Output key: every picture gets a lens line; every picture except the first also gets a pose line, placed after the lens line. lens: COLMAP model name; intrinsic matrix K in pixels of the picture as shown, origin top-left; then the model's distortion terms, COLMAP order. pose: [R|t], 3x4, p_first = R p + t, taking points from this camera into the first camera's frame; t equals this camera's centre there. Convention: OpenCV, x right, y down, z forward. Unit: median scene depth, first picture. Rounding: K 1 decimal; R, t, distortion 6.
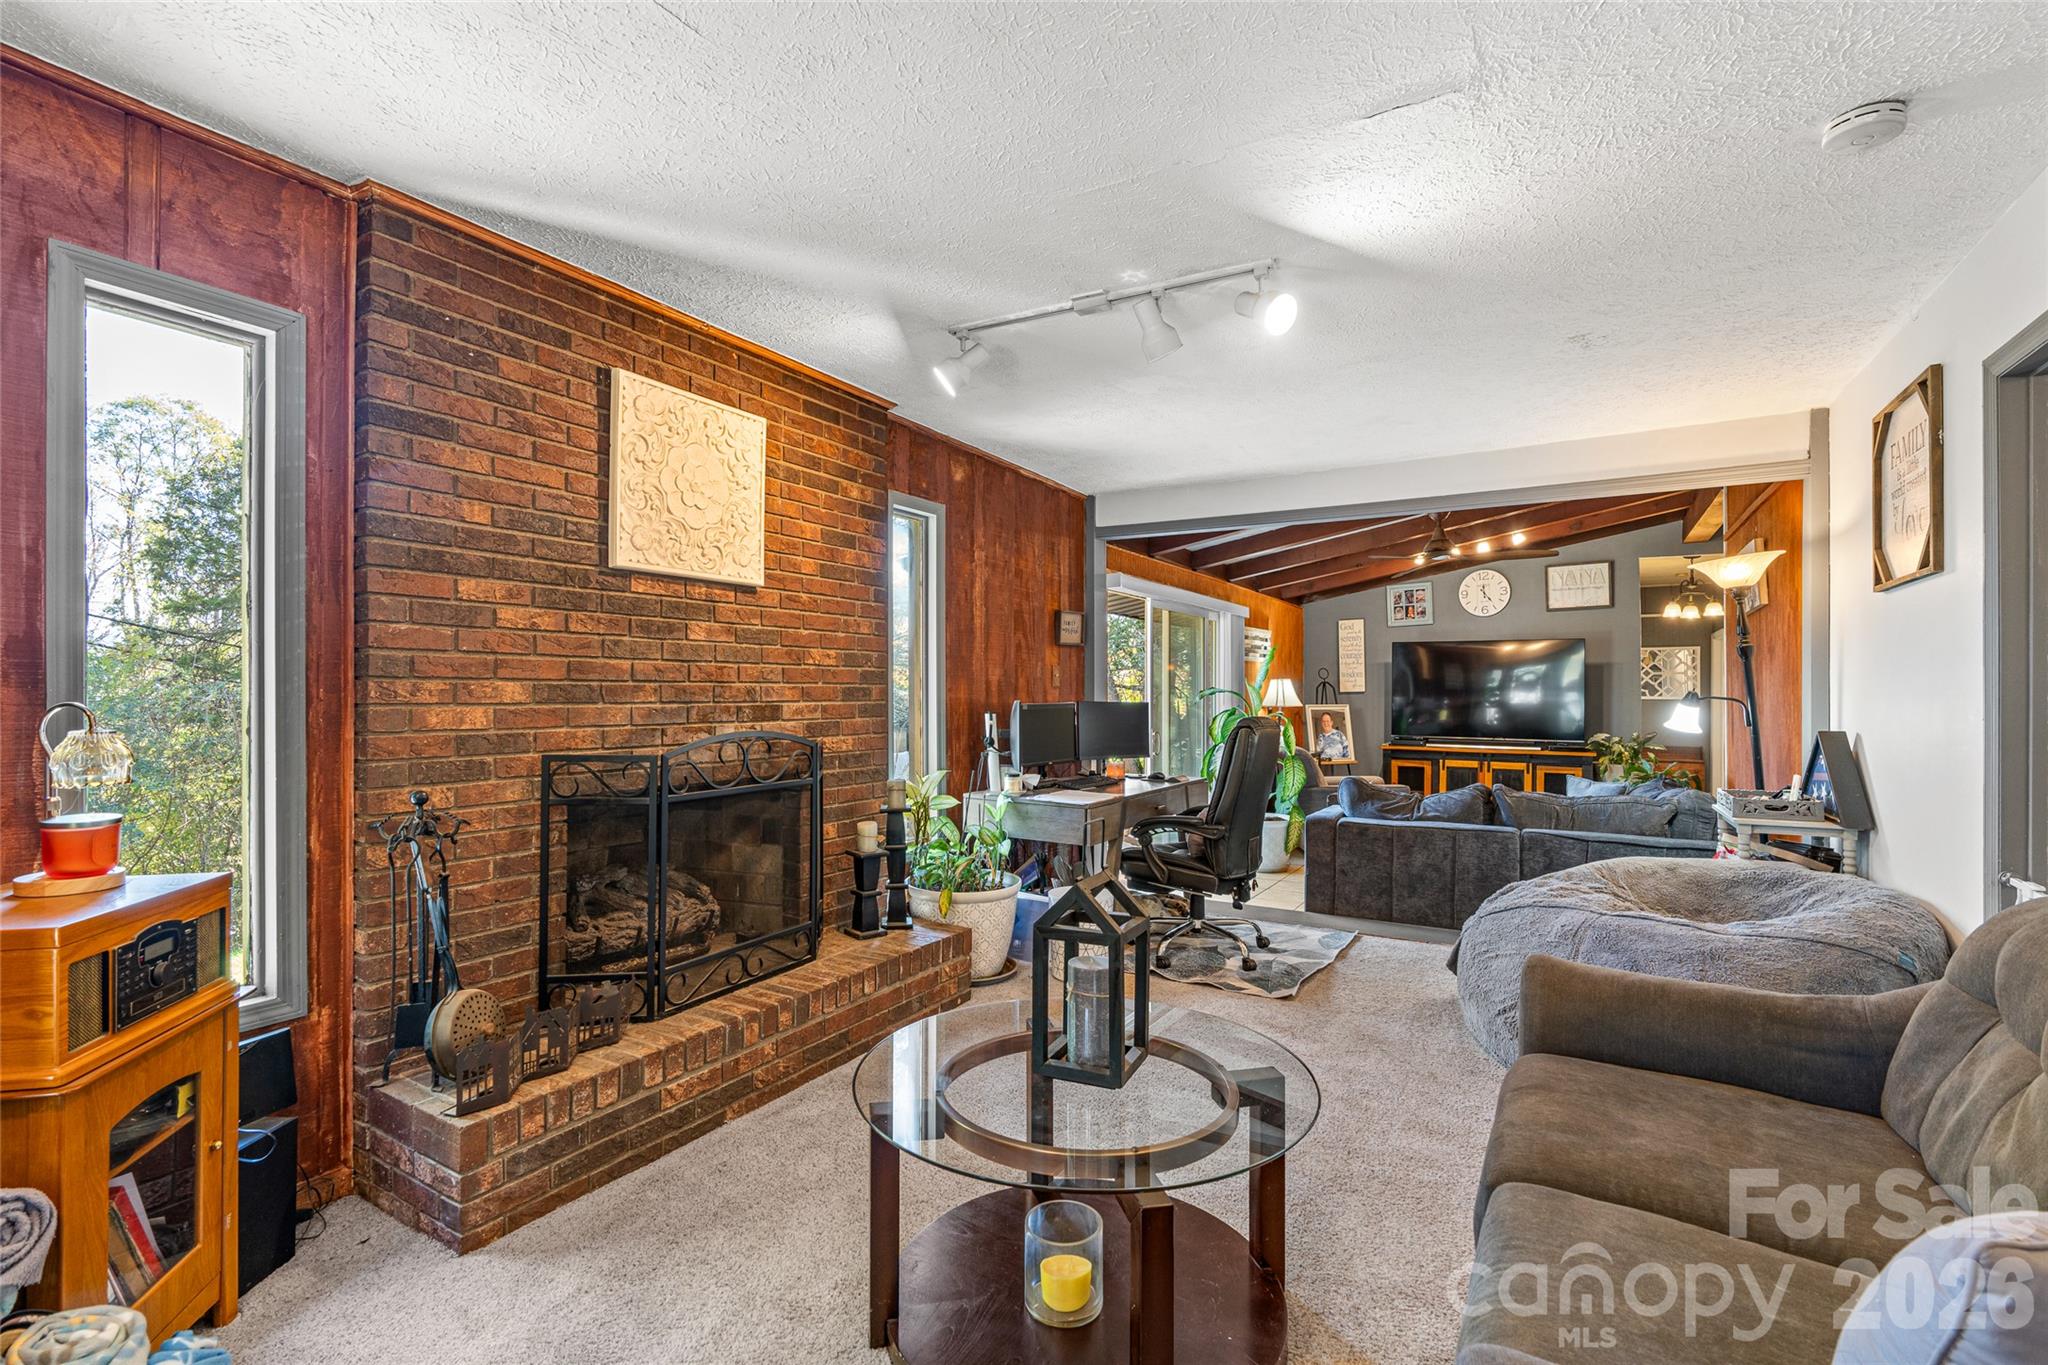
lens RADIAL K [[940.2, 0, 1024.0], [0, 940.2, 682.5], [0, 0, 1]] dist [-0.000355, -0.000045]
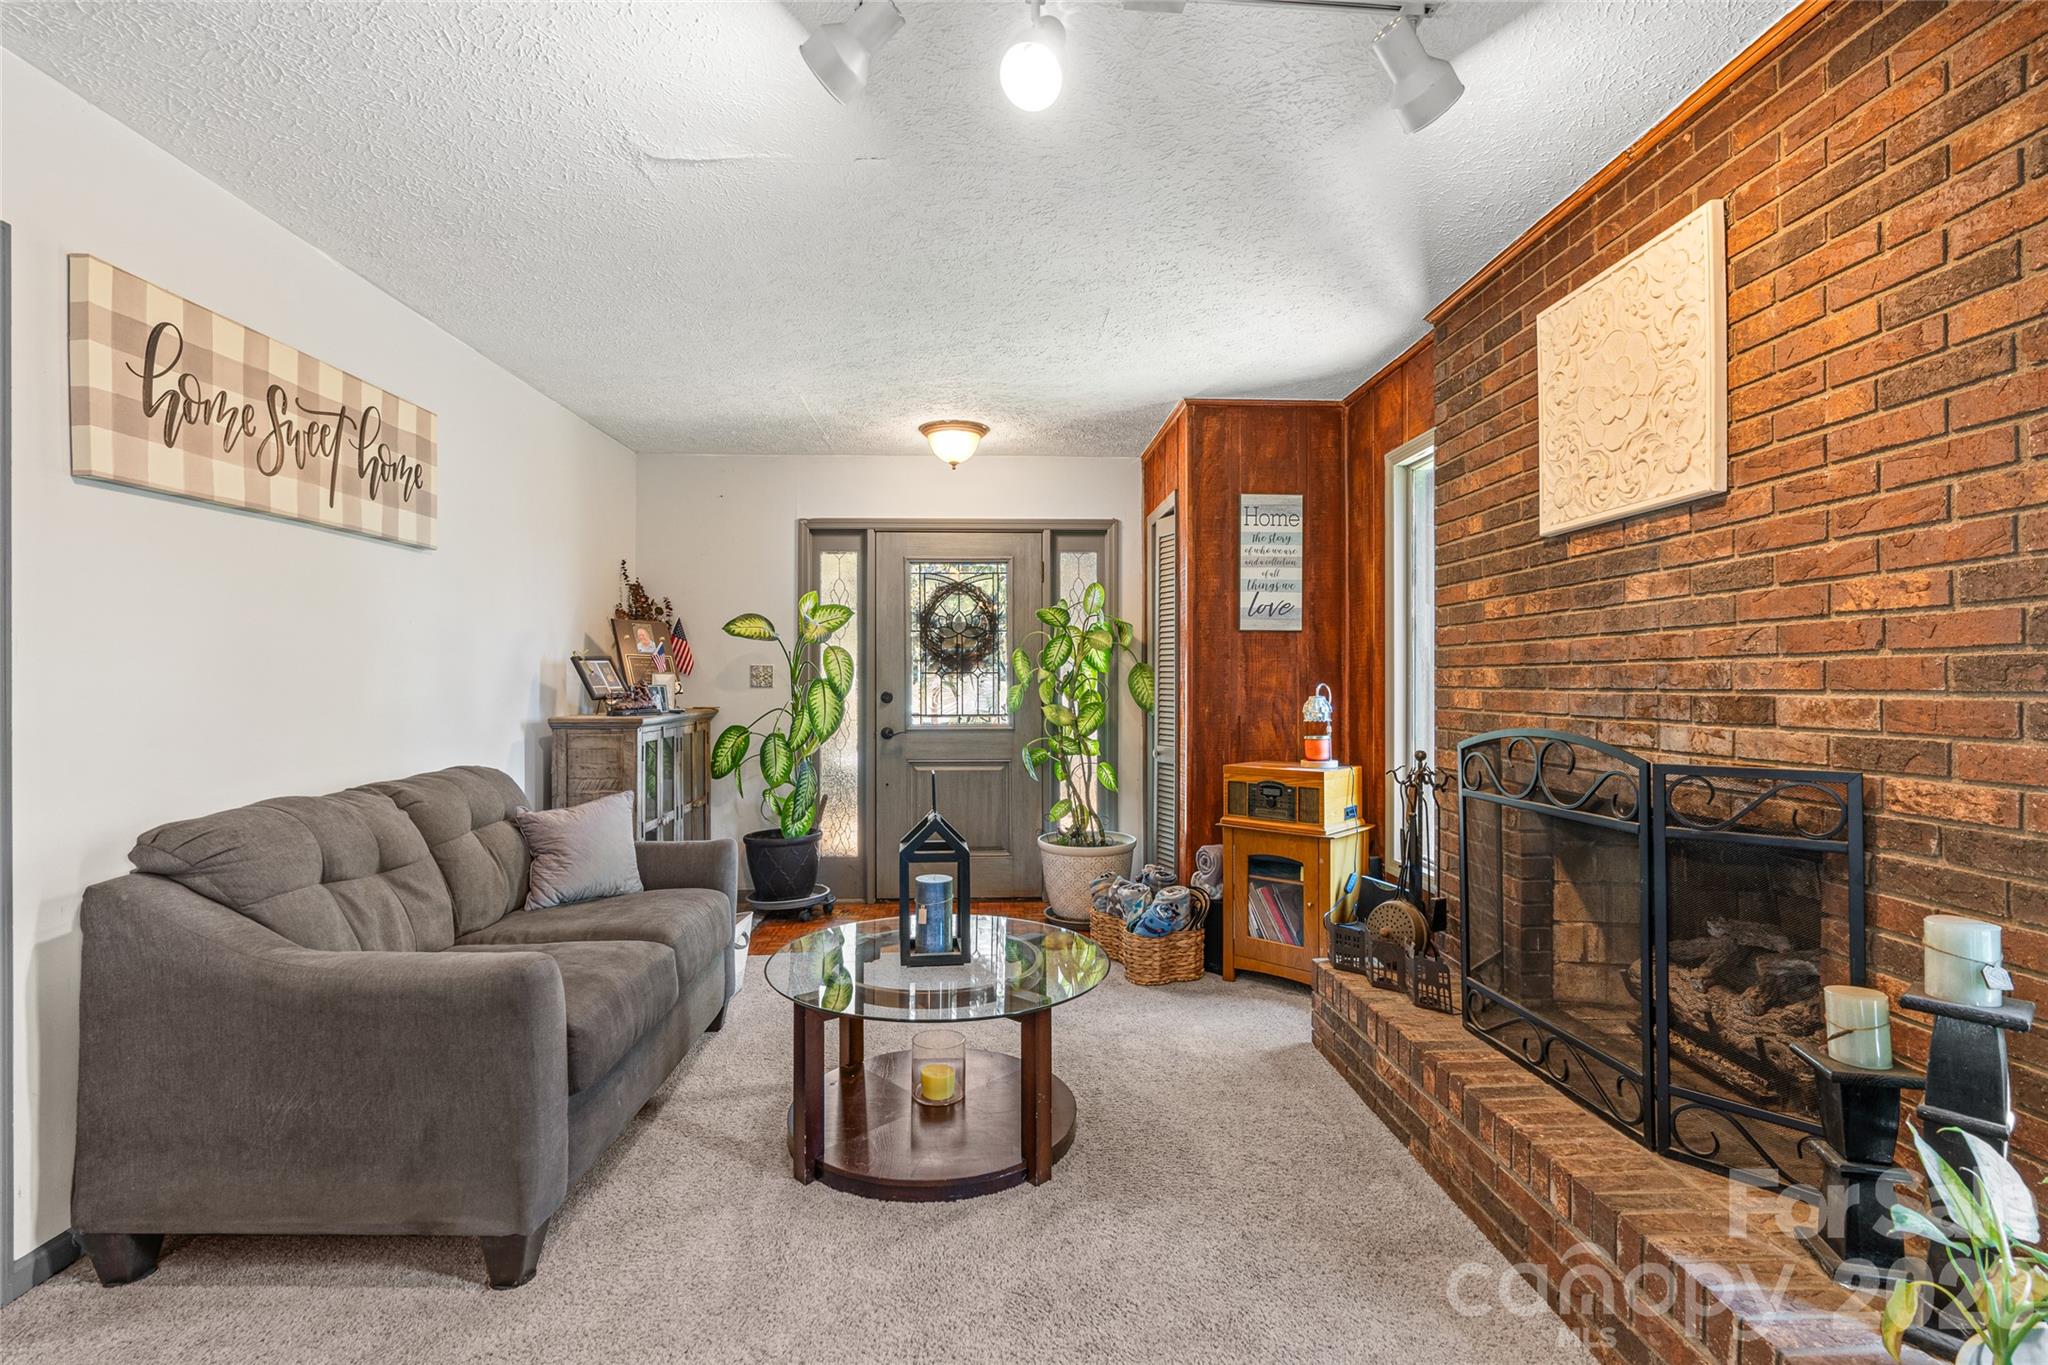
lens RADIAL K [[975.4, 0, 1024.0], [0, 975.4, 682.5], [0, 0, 1]] dist [-0.000265, -0.000023]
pose [[-0.843340, -0.005353, -0.537354, 0.446107], [0.000387, 0.999944, -0.010569, 0.023911], [0.537381, -0.009122, -0.843291, 1.412461]]
